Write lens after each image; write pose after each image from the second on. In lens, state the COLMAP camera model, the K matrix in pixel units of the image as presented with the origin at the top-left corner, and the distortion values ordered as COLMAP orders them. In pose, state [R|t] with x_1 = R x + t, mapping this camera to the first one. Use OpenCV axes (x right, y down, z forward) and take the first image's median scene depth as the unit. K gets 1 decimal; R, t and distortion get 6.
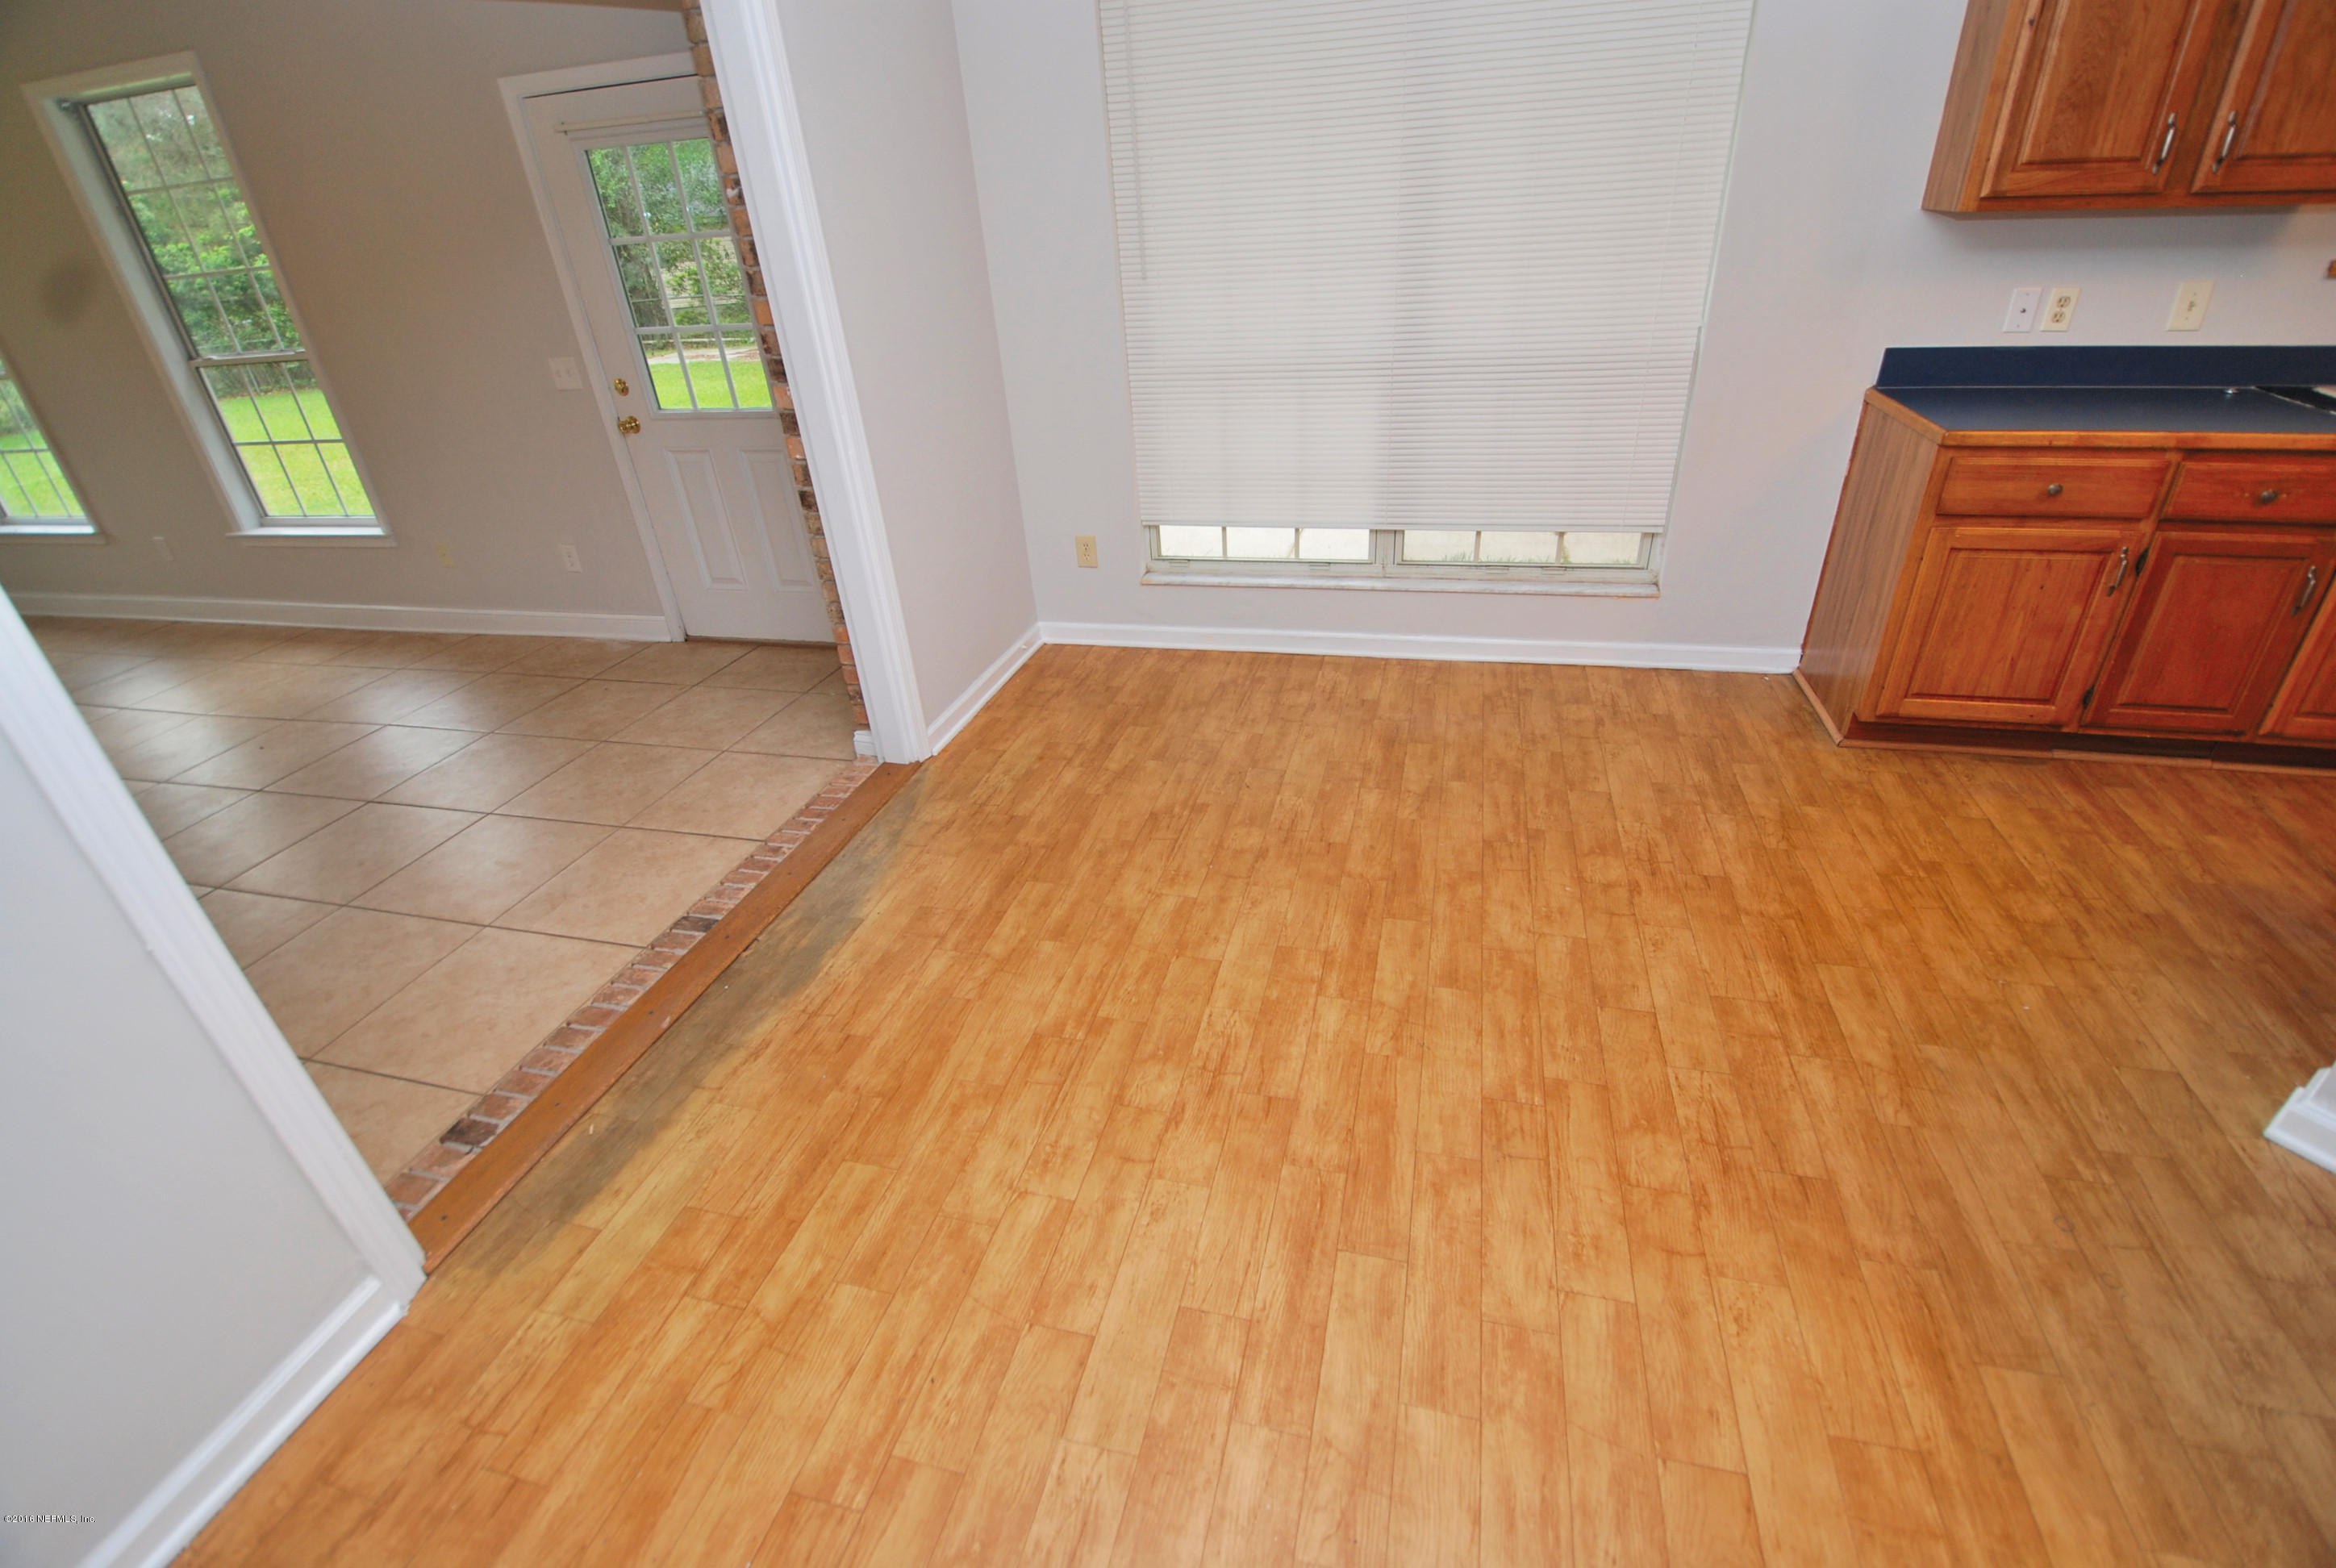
lens RADIAL K [[1026.3, 0, 1178.3], [0, 1026.3, 780.2], [0, 0, 1]] dist [0.009816, -0.015980]
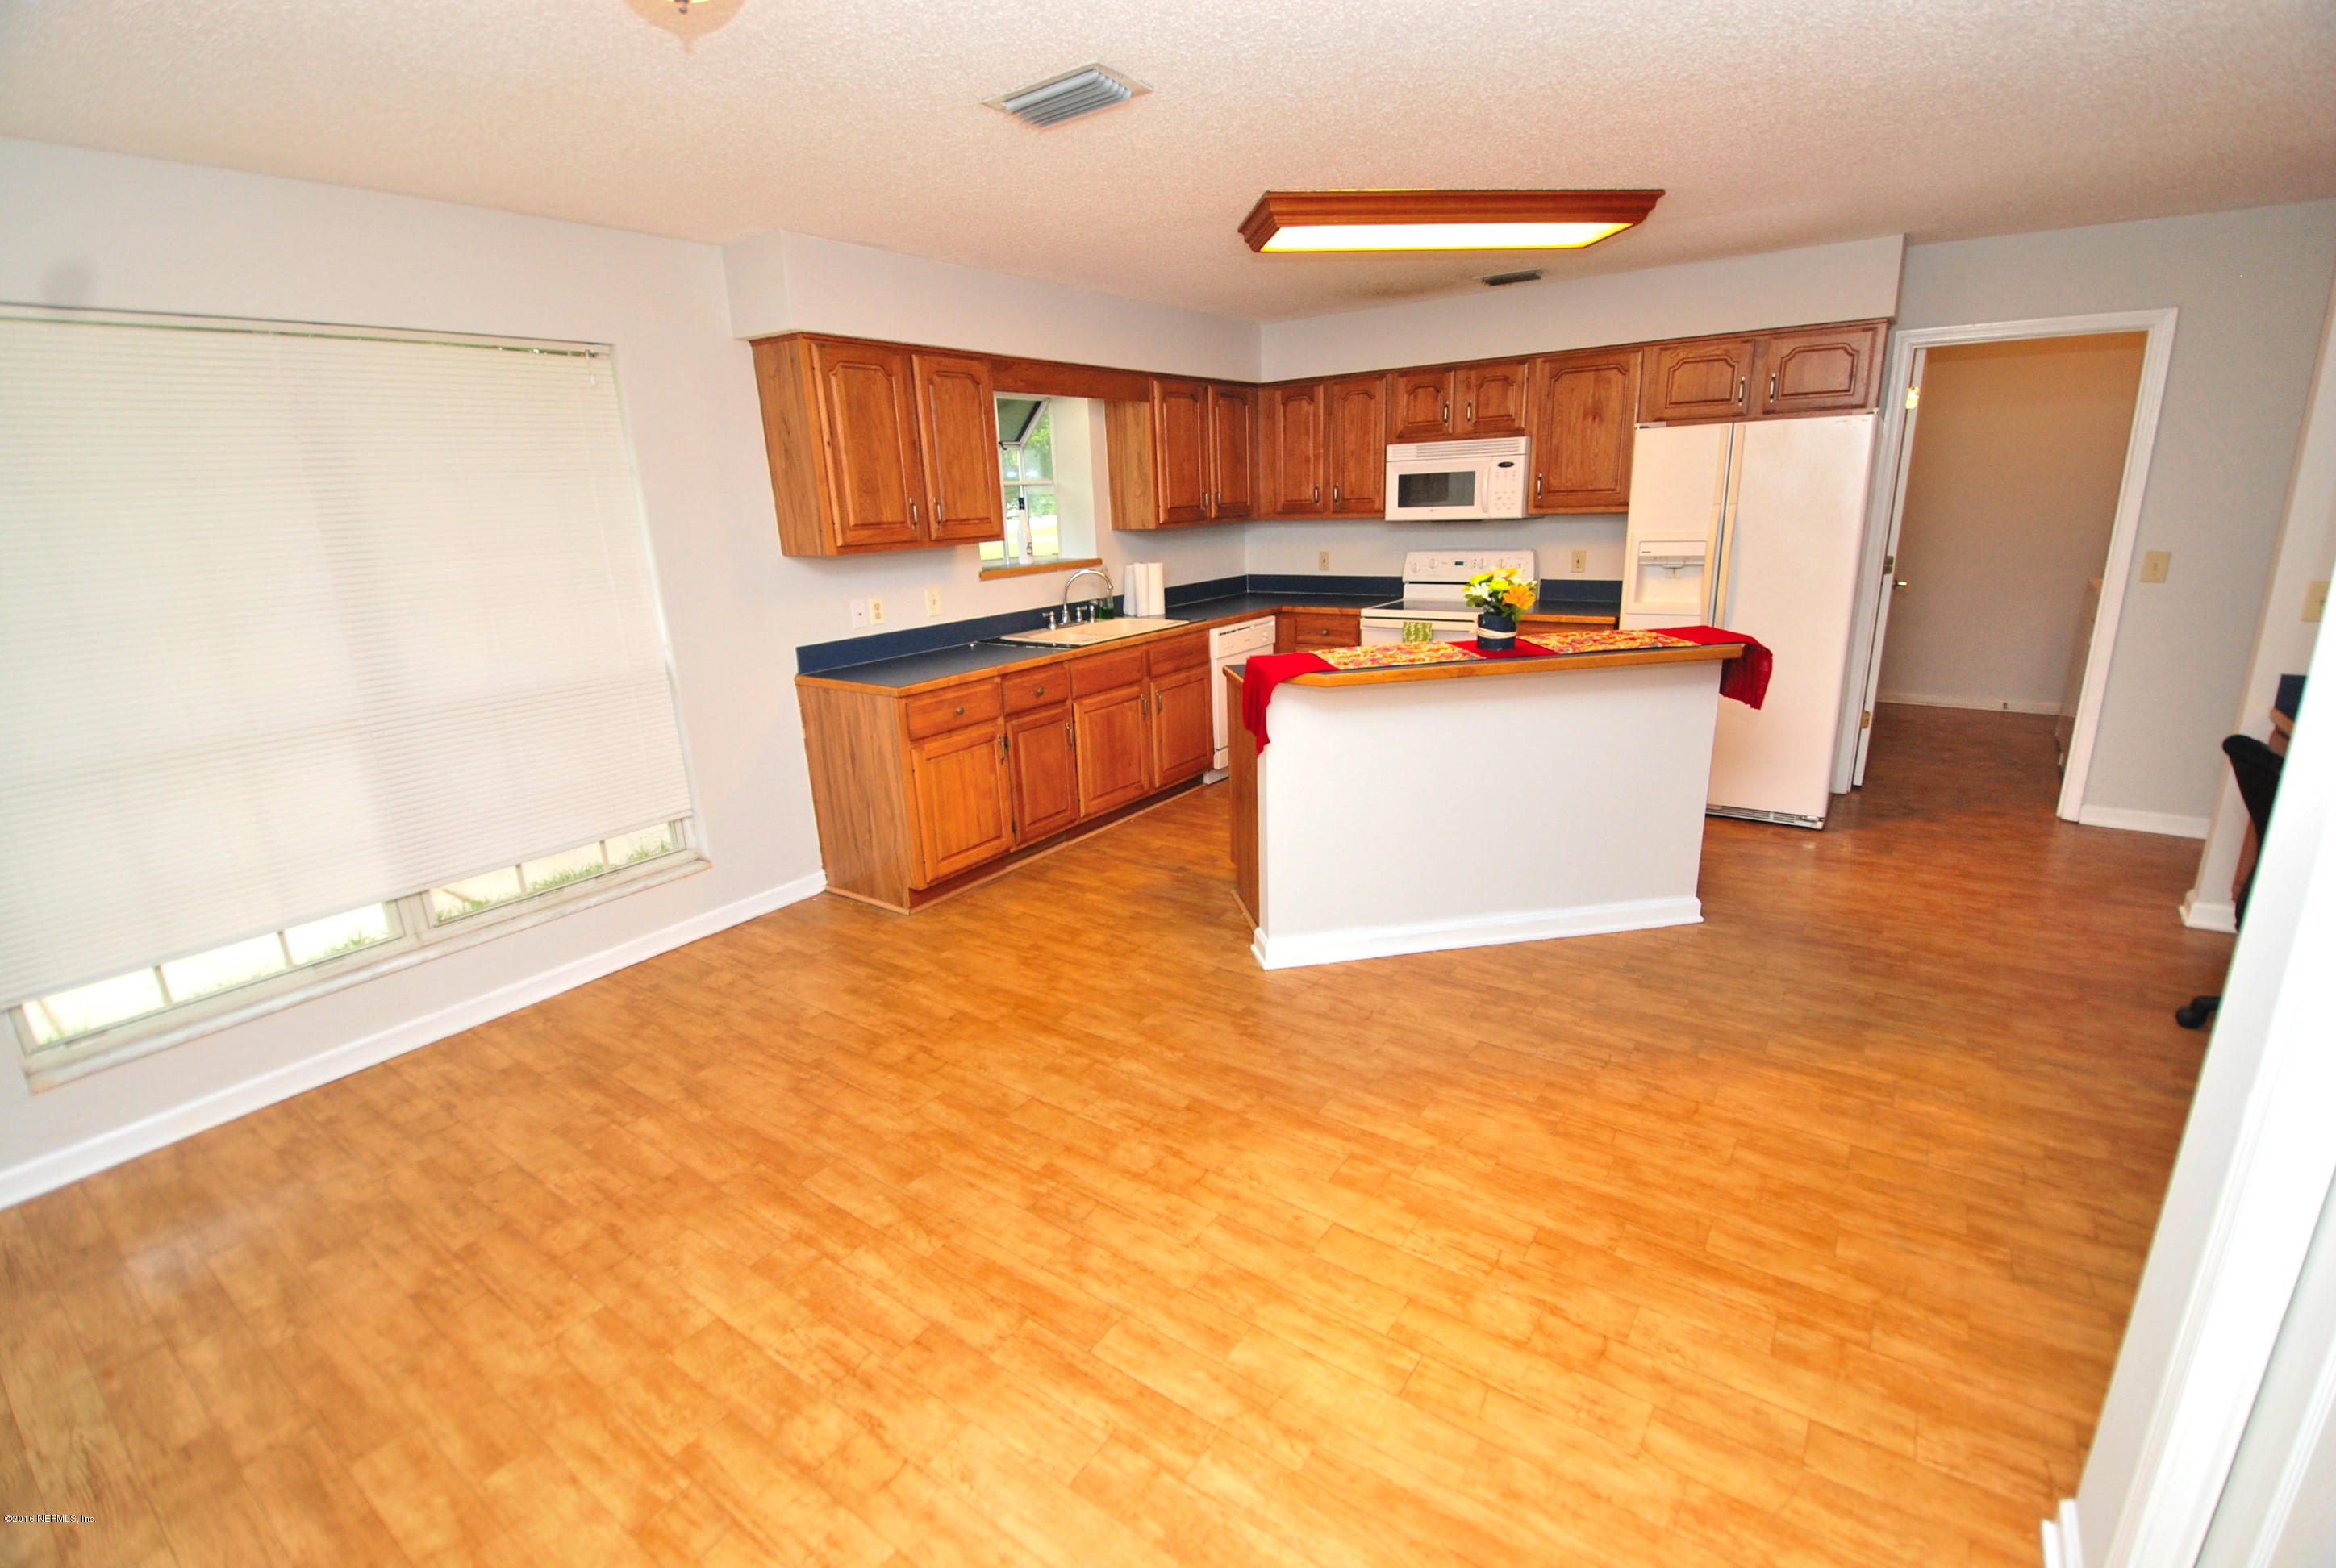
lens RADIAL K [[1026.3, 0, 1176.8], [0, 1026.3, 793.0], [0, 0, 1]] dist [0.009816, -0.015980]
pose [[0.356795, -0.219521, 0.908024, -0.494431], [0.470052, 0.882176, 0.028572, -0.058722], [-0.807309, 0.416624, 0.417942, 0.116699]]
